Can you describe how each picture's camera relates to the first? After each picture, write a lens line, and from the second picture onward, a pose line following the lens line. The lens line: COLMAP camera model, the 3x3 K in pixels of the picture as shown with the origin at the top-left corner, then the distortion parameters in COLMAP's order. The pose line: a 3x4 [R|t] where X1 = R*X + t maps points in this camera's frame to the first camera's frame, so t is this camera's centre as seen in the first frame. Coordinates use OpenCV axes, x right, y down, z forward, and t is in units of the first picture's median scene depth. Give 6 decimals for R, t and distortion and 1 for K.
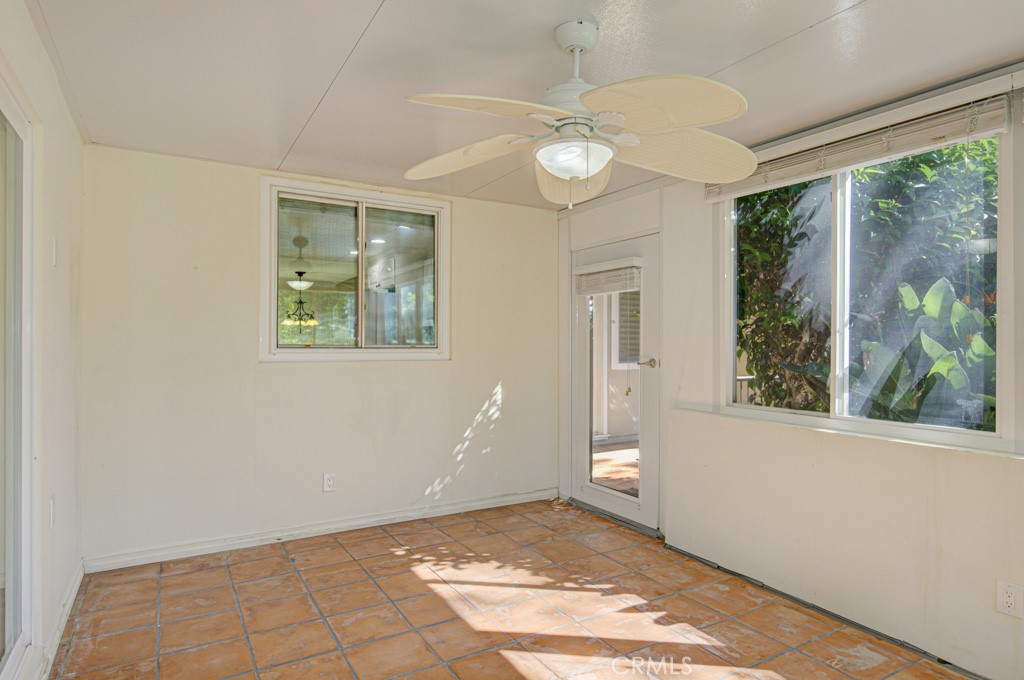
lens RADIAL K [[546.2, 0, 512.0], [0, 546.2, 340.0], [0, 0, 1]] dist [-0.003522, -0.000452]
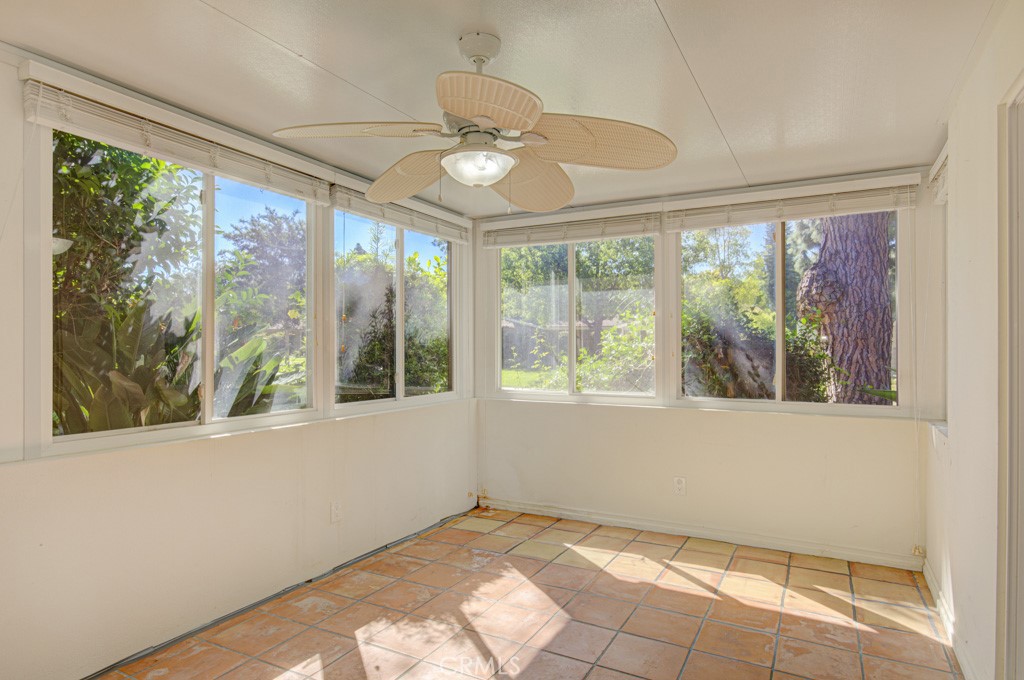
lens RADIAL K [[590.8, 0, 512.0], [0, 590.8, 340.0], [0, 0, 1]] dist [0.000744, 0.000285]
pose [[-0.493762, 0.012850, 0.869502, -0.616595], [0.000521, 0.999895, -0.014481, 0.008422], [-0.869597, -0.006697, -0.493717, 1.063976]]
